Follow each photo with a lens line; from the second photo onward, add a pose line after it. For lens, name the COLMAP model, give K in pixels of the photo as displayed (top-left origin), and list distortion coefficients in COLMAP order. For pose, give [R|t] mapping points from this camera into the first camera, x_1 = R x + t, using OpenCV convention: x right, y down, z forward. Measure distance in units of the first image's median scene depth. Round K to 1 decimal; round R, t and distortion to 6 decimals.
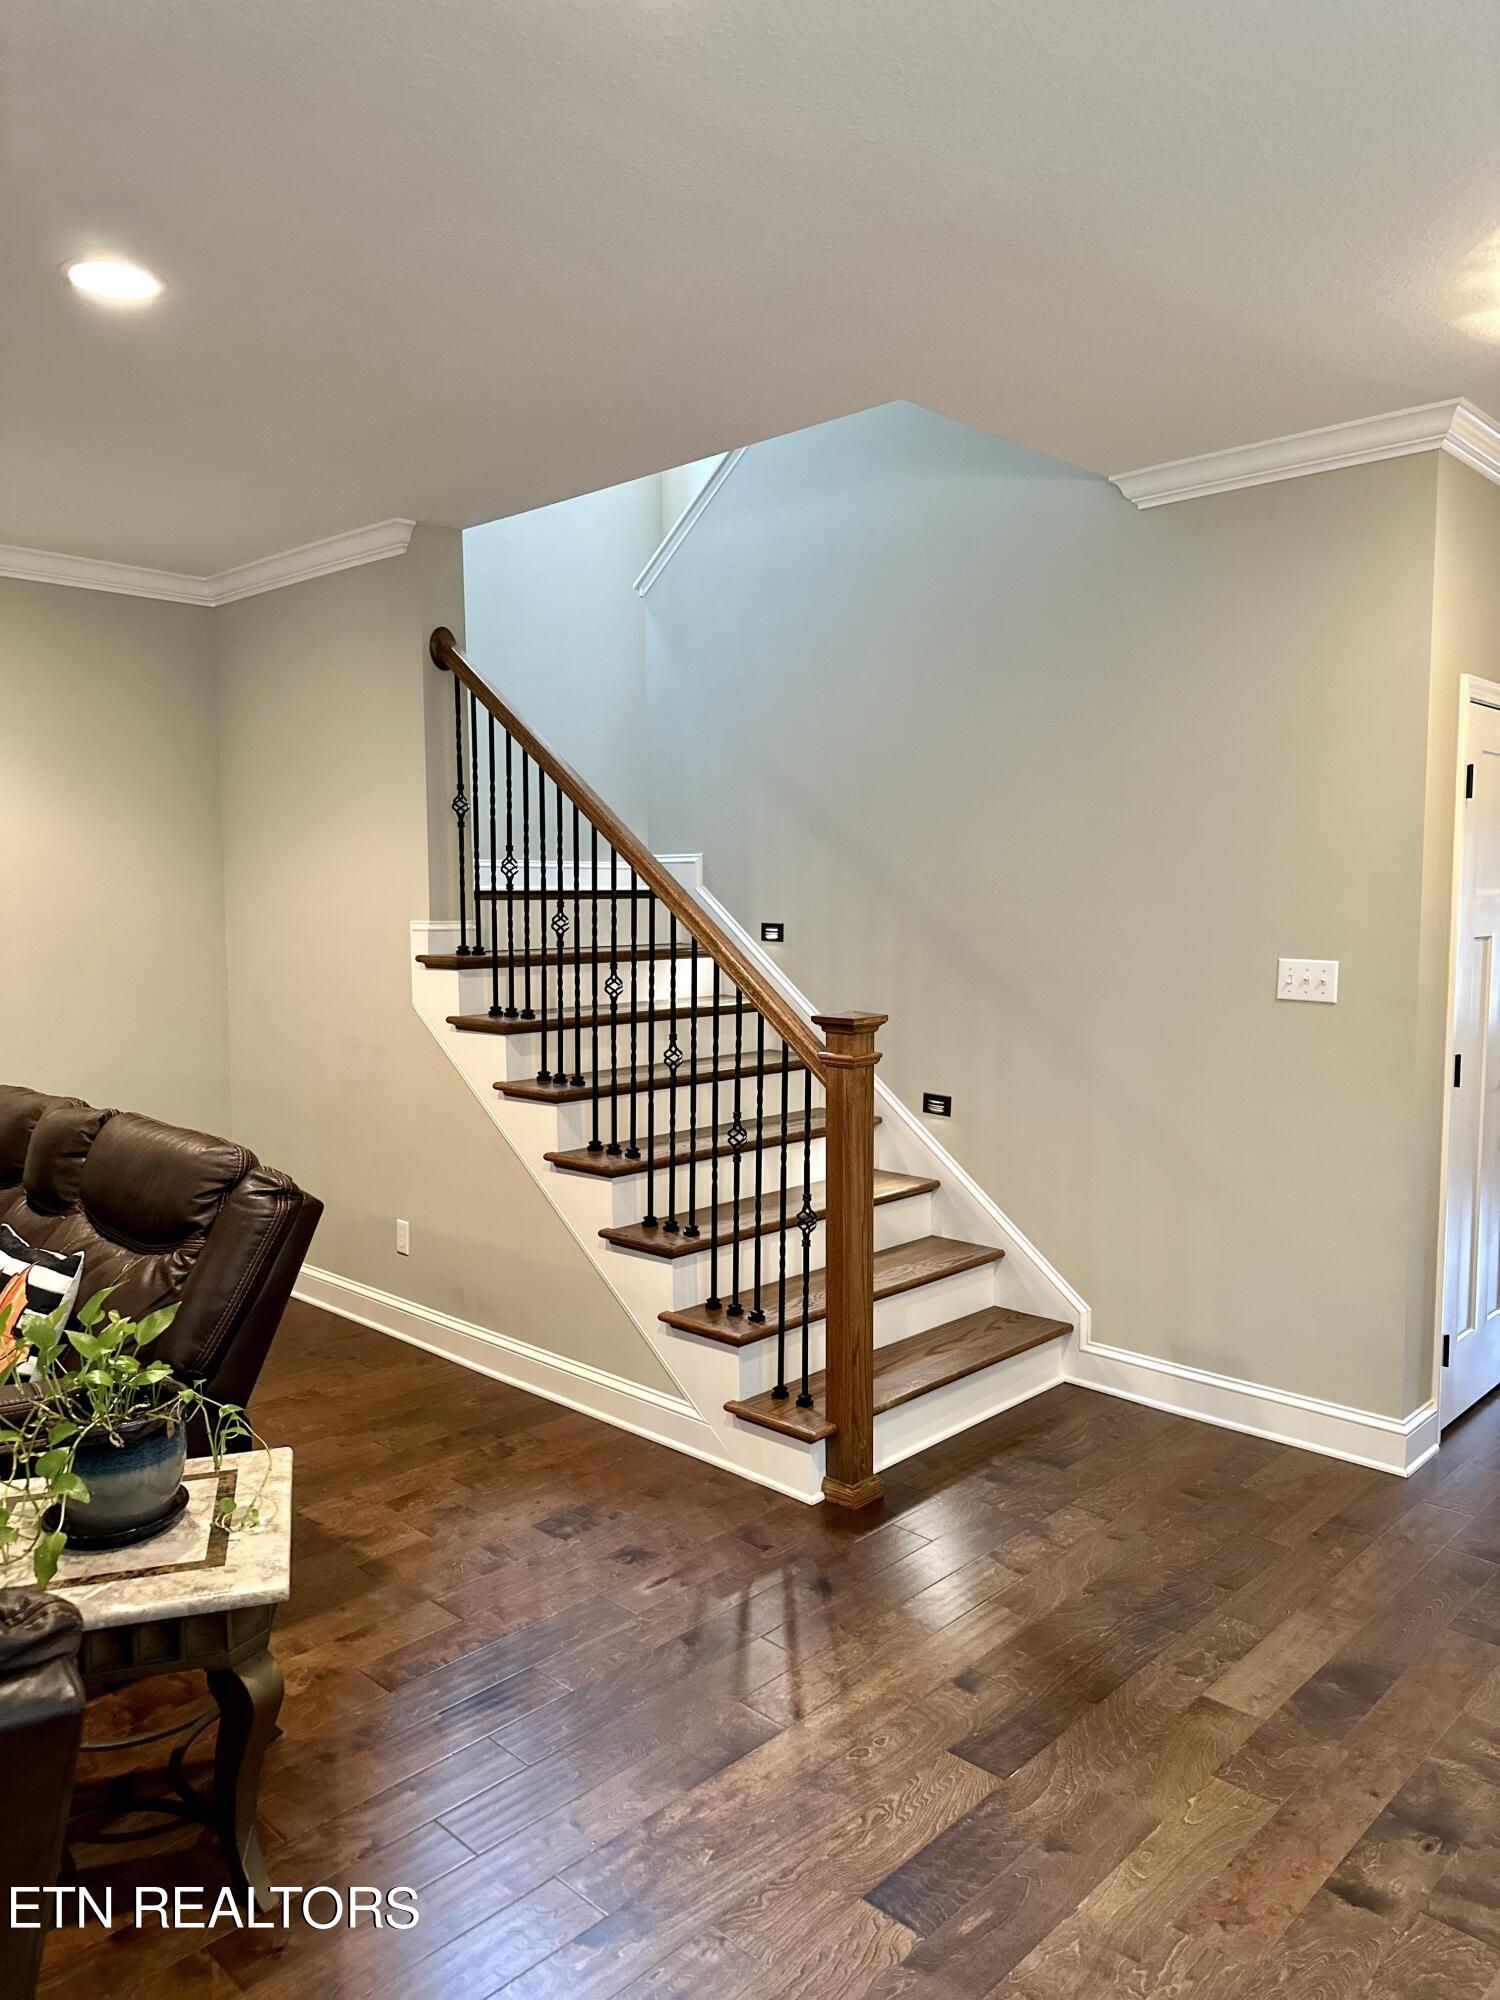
lens RADIAL K [[1416.7, 0, 746.7], [0, 1416.7, 999.6], [0, 0, 1]] dist [0.066133, -0.085413]
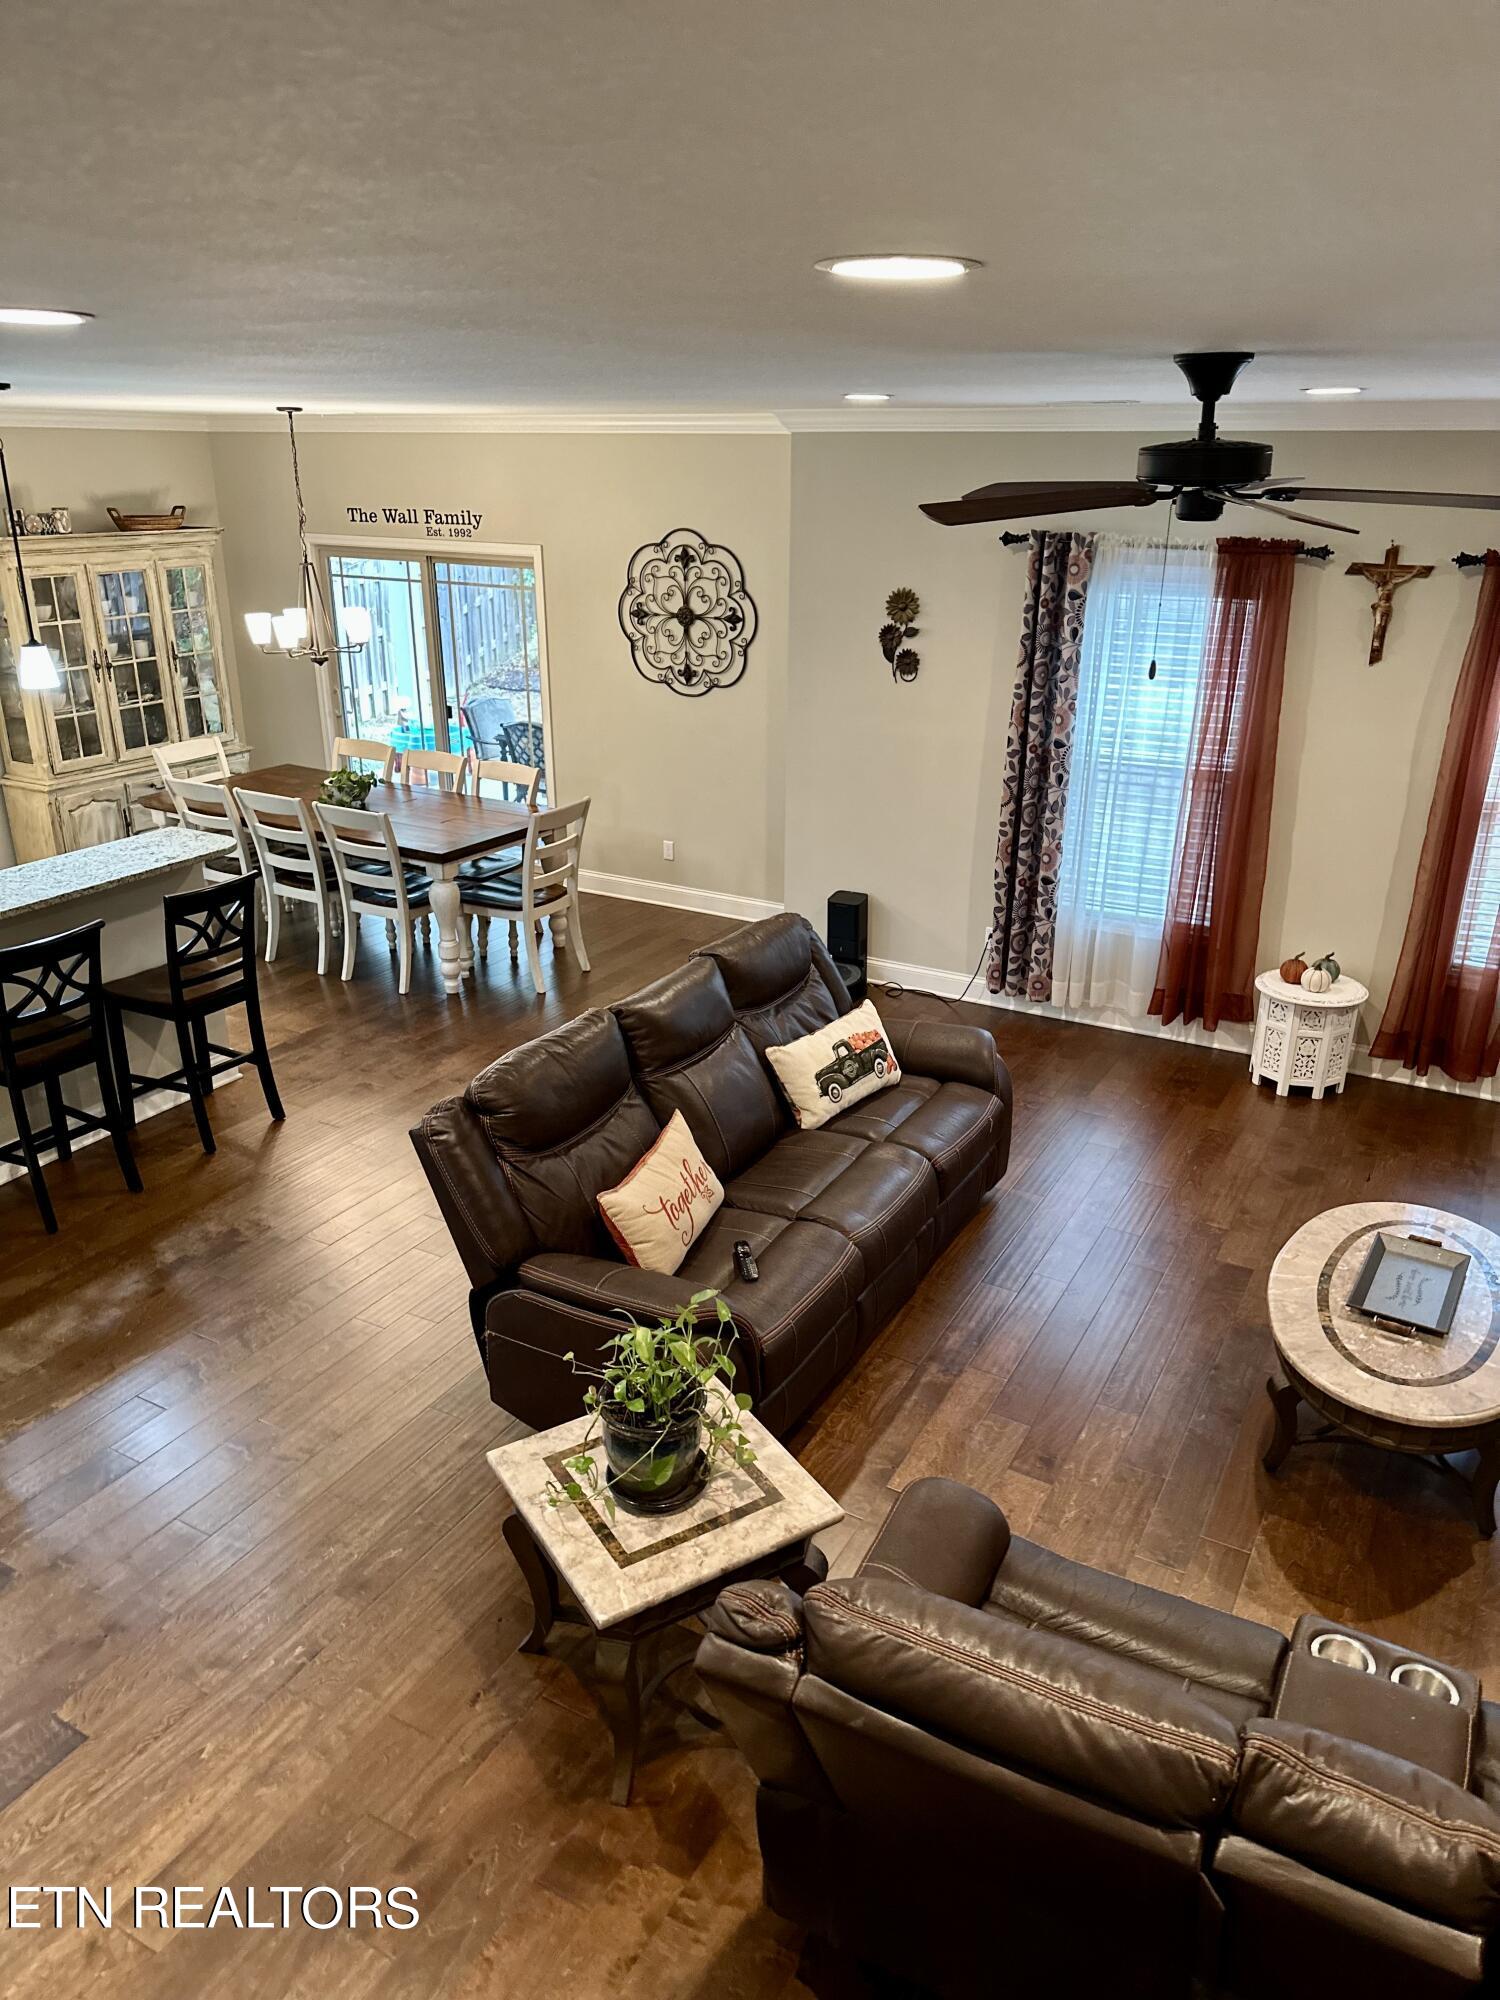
lens RADIAL K [[1416.7, 0, 757.8], [0, 1416.7, 1016.6], [0, 0, 1]] dist [0.066133, -0.085413]
pose [[-0.967694, 0.081274, -0.238668, -0.245906], [-0.030873, 0.901298, 0.432097, -0.555339], [0.250229, 0.425507, -0.869672, 1.904467]]
